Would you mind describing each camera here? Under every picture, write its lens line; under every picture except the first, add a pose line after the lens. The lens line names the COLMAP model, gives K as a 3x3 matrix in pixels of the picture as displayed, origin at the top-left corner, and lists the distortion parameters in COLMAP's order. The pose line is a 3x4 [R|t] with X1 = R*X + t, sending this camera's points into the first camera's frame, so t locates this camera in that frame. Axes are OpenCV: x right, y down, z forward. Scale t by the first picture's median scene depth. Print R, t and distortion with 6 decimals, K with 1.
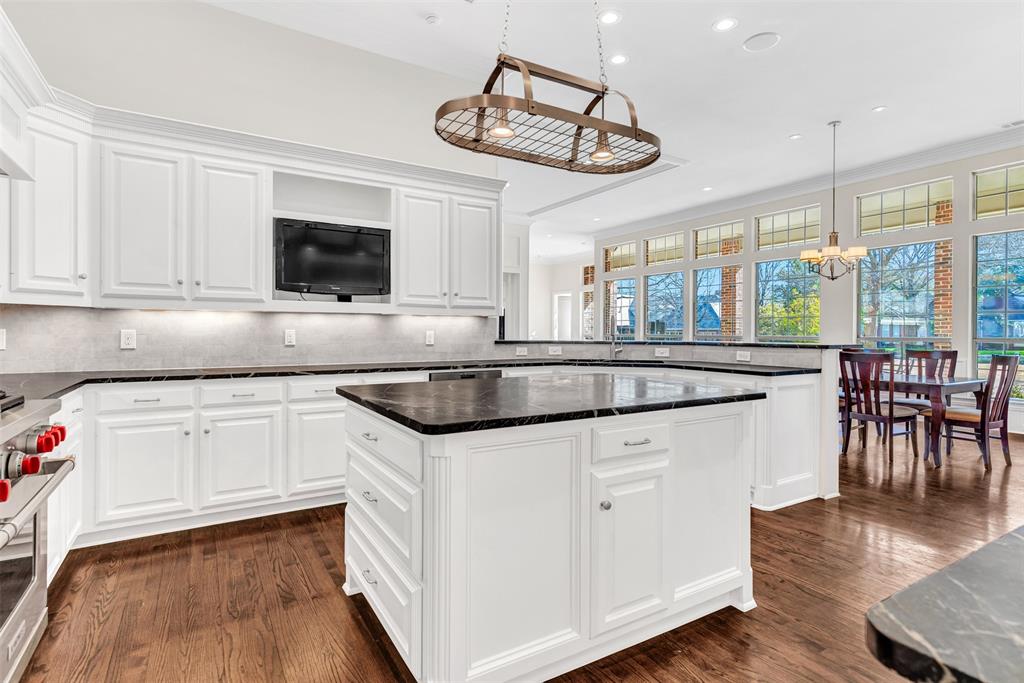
lens RADIAL K [[507.4, 0, 512.0], [0, 507.4, 341.5], [0, 0, 1]] dist [0.003148, 0.000287]
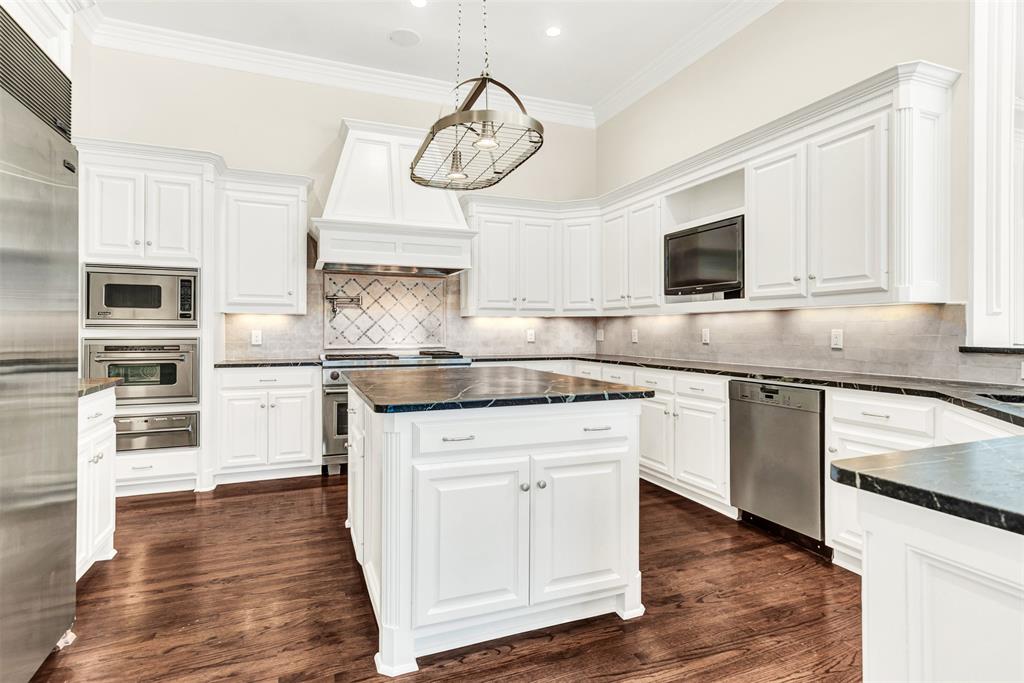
lens RADIAL K [[520.7, 0, 514.0], [0, 520.7, 328.5], [0, 0, 1]] dist [0.005641, 0.000960]
pose [[-0.151119, -0.008311, -0.988481, 0.723148], [-0.019464, 0.999796, -0.005431, -0.010004], [0.988324, 0.018419, -0.151249, 0.760133]]
